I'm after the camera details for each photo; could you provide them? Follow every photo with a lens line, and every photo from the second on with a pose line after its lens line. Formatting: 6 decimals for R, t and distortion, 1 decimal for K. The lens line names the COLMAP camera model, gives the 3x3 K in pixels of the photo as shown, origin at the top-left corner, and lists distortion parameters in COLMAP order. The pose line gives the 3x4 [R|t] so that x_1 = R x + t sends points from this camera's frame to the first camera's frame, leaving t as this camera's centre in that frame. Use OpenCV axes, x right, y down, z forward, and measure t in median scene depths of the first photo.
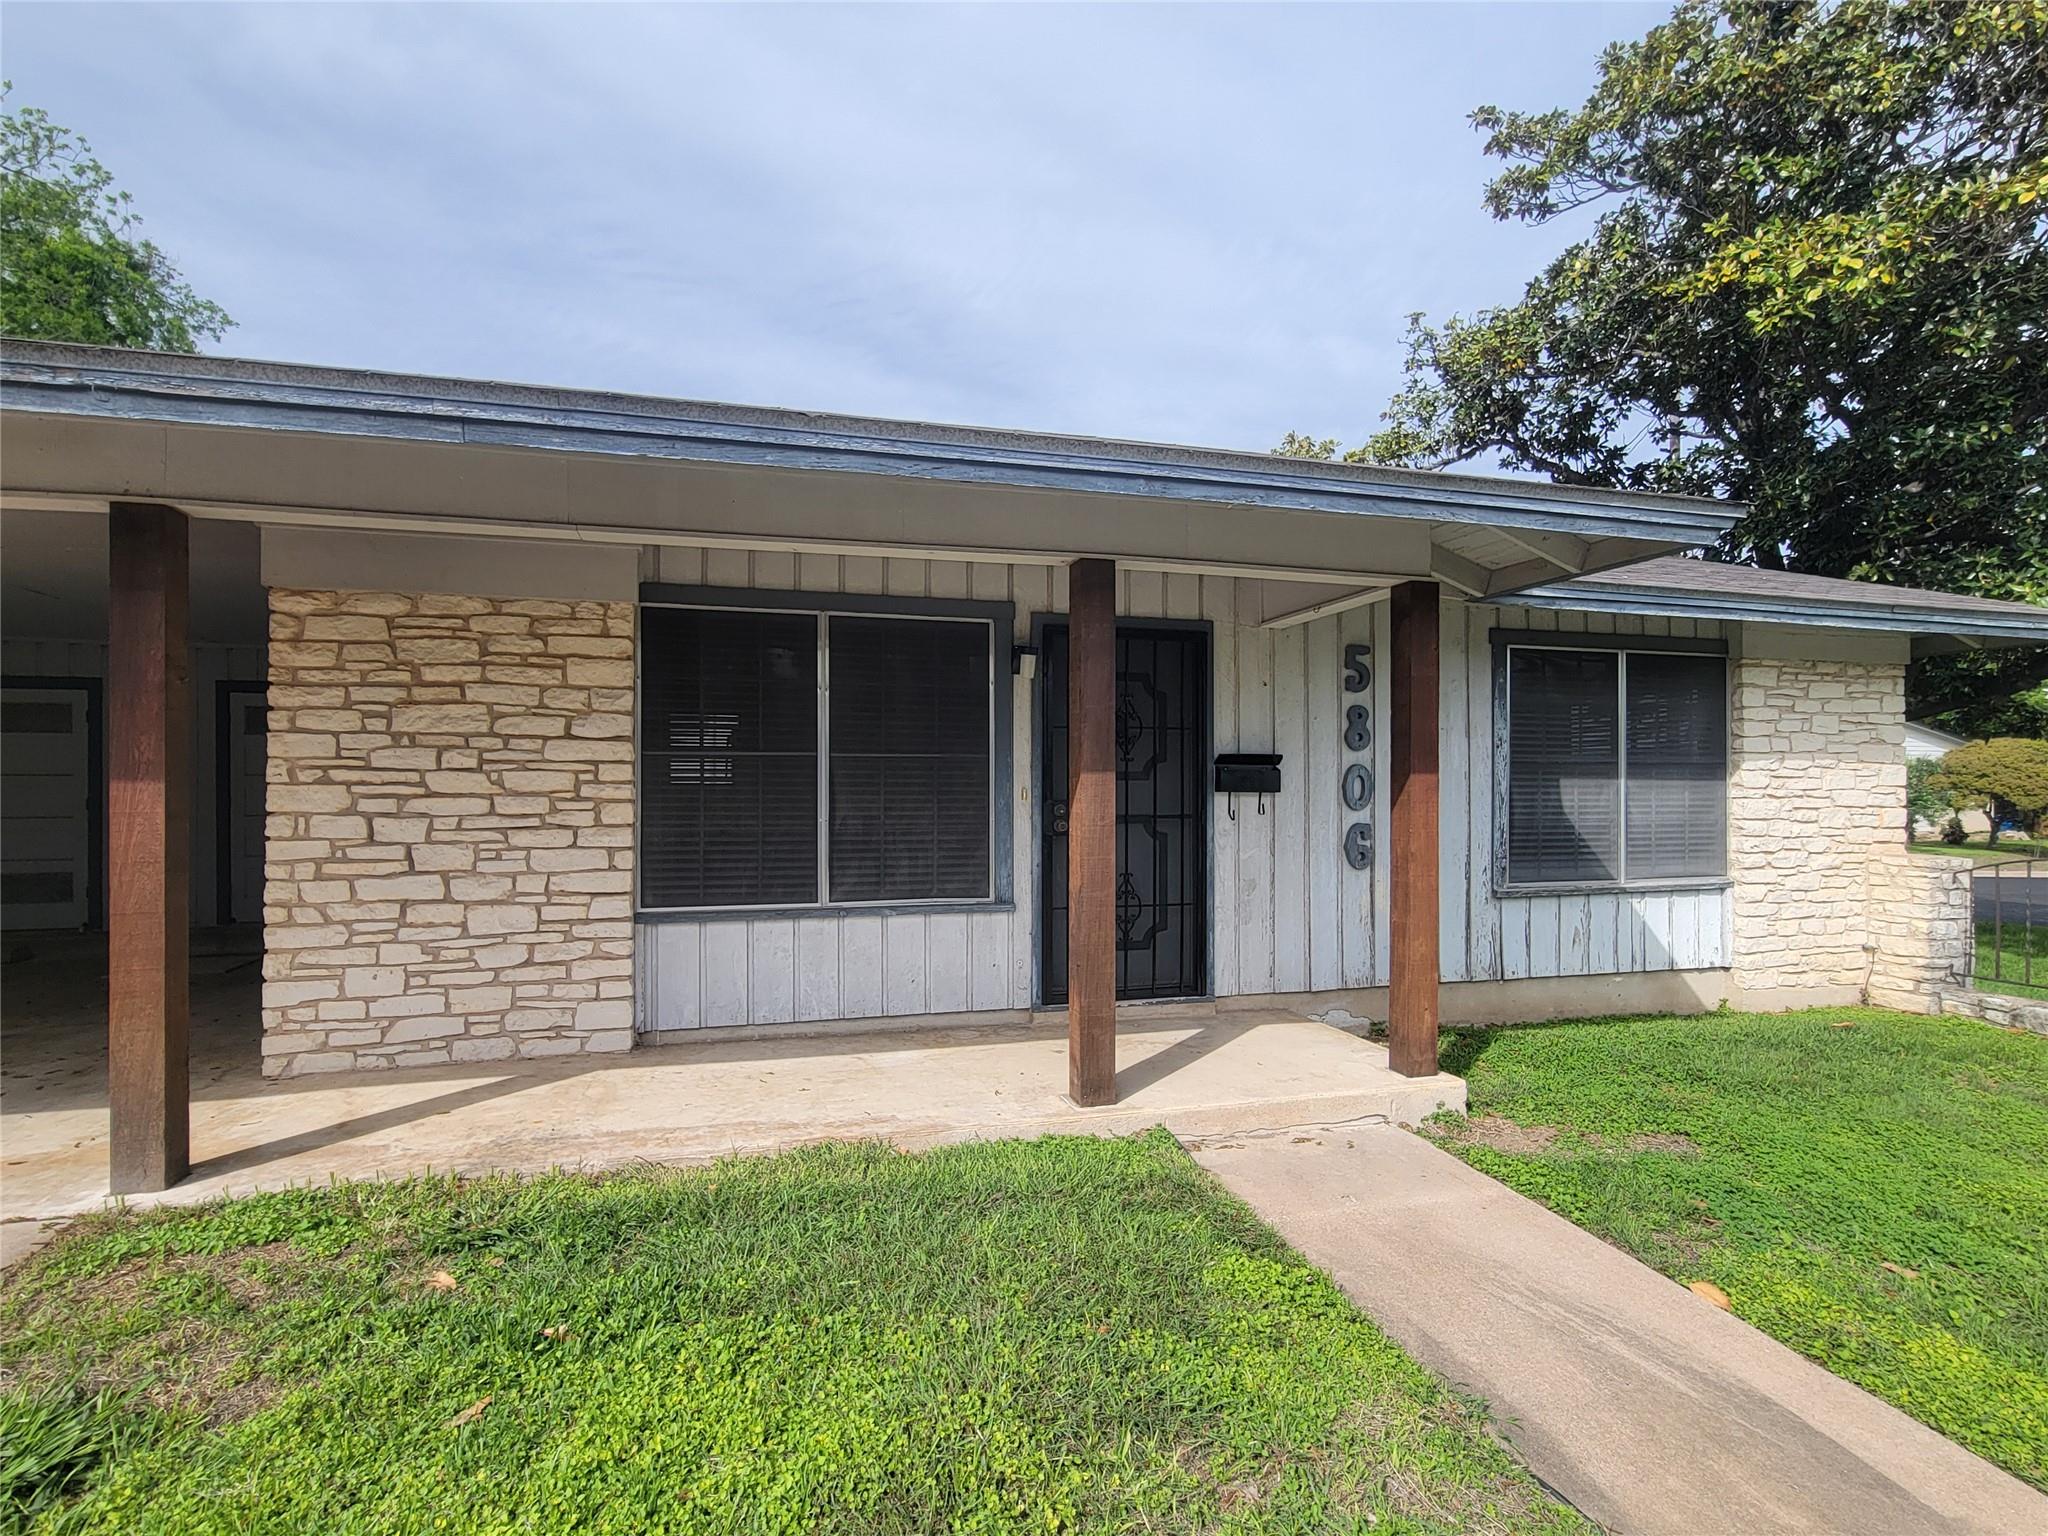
lens RADIAL K [[1014.9, 0, 1015.1], [0, 1014.9, 787.8], [0, 0, 1]] dist [0.006493, -0.006013]
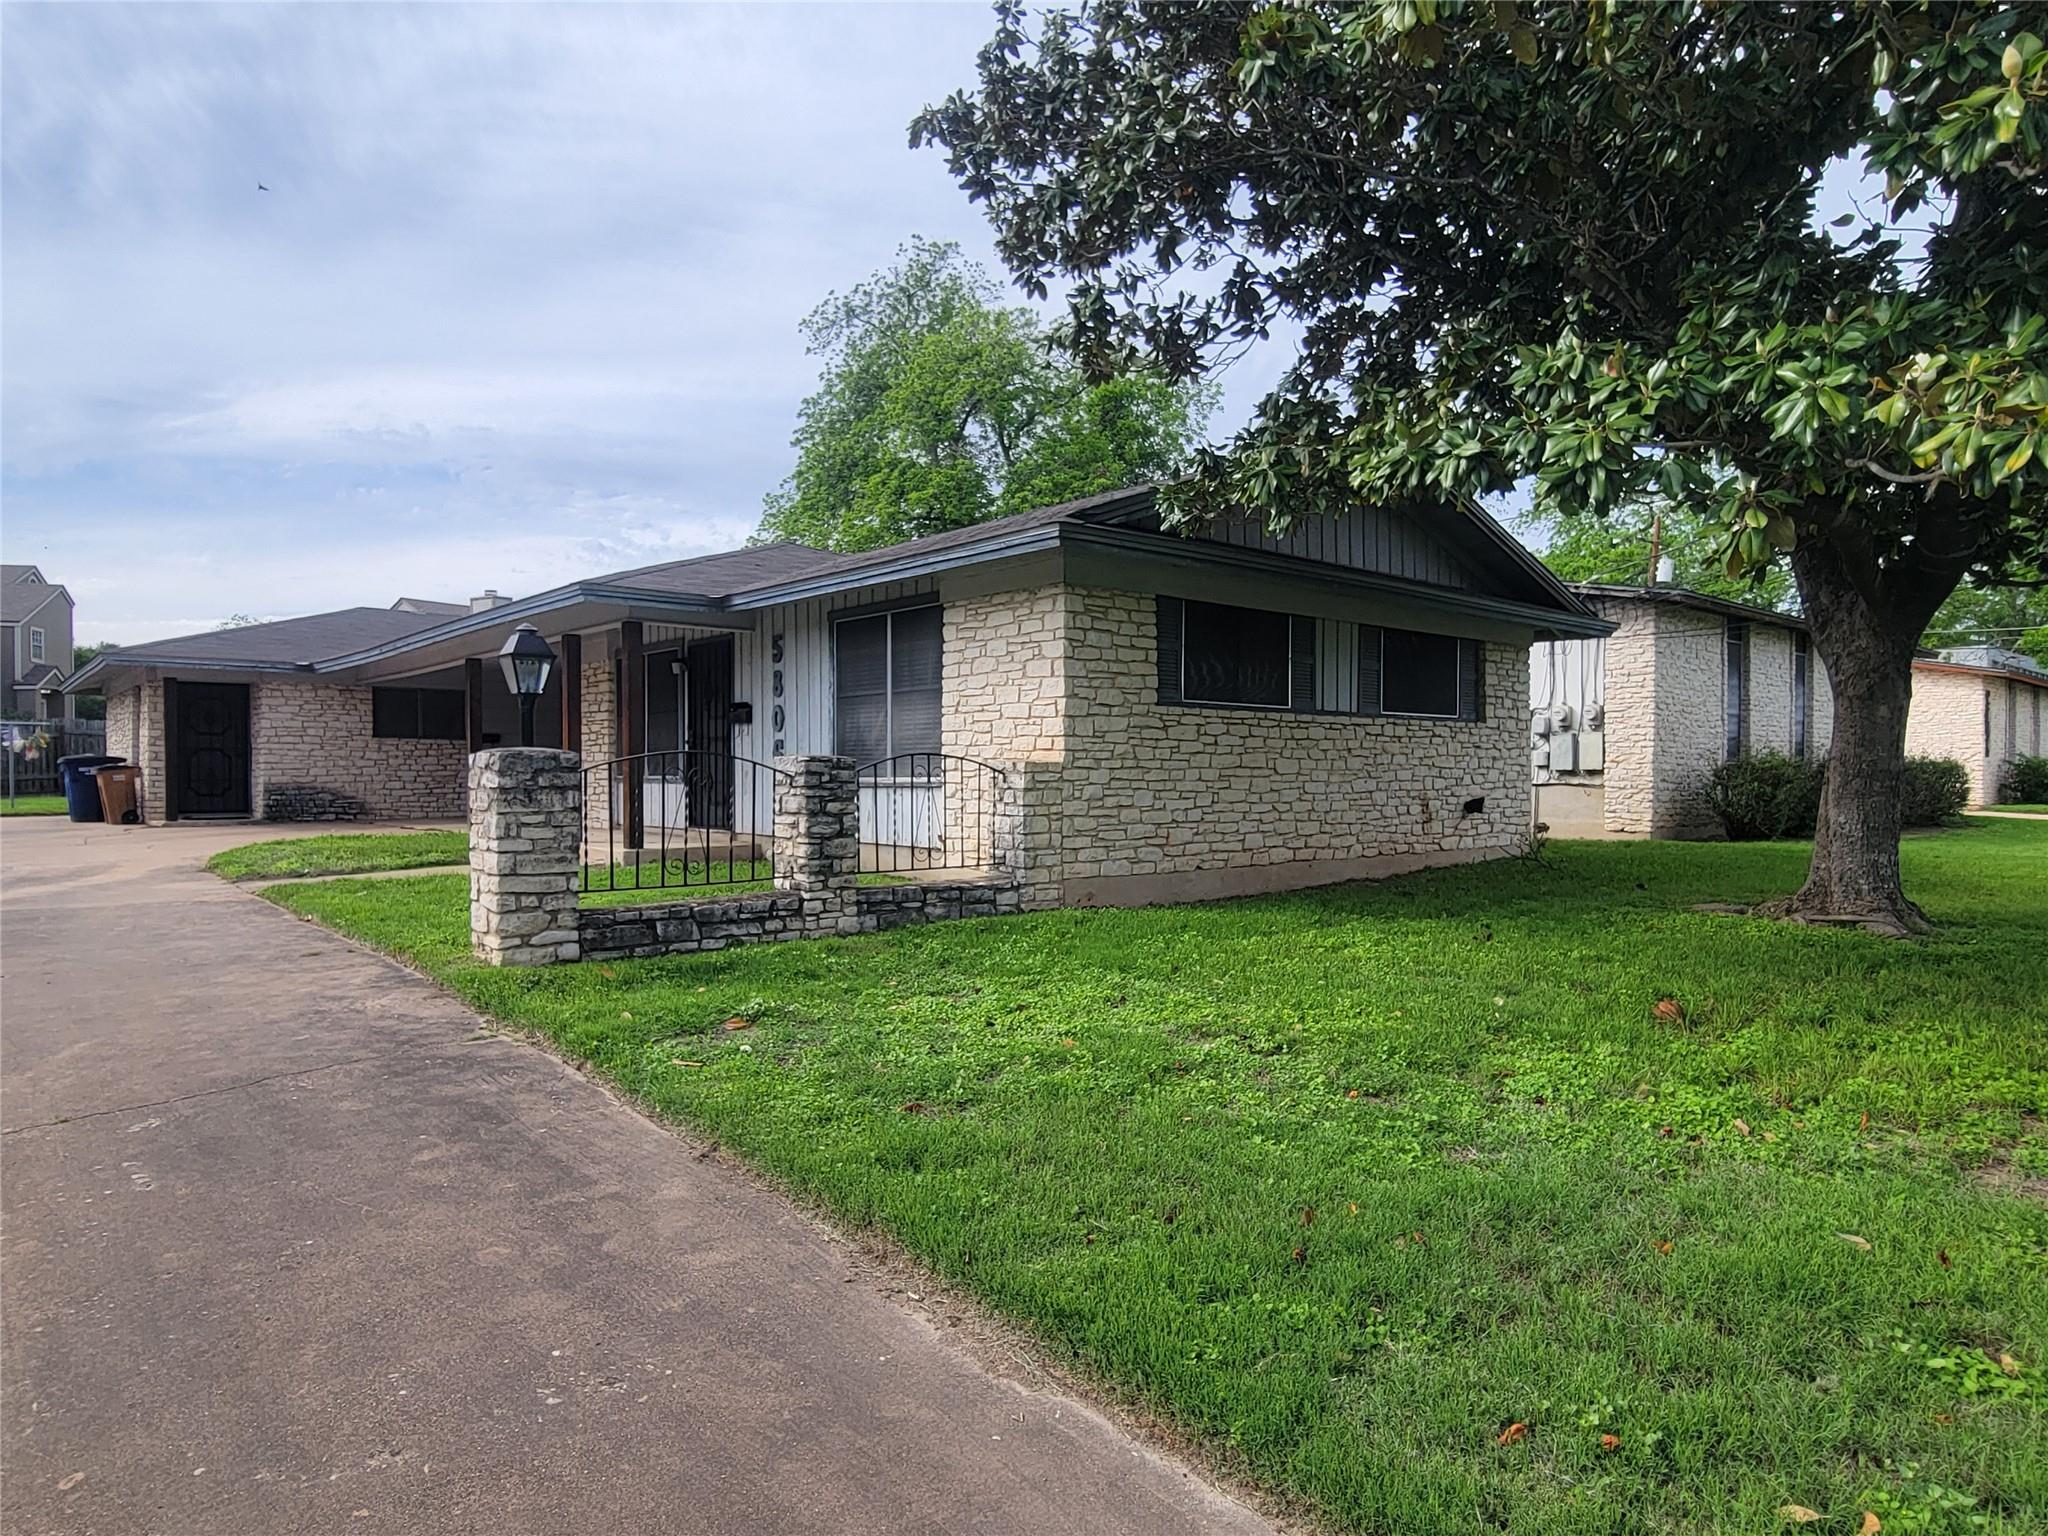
lens RADIAL K [[1241.4, 0, 1023.3], [0, 1241.4, 800.2], [0, 0, 1]] dist [0.003589, 0.000159]
pose [[0.421091, 0.018399, -0.906832, 3.049852], [0.000168, 0.999793, 0.020362, 0.119971], [0.907018, -0.008726, 0.421001, 0.624441]]
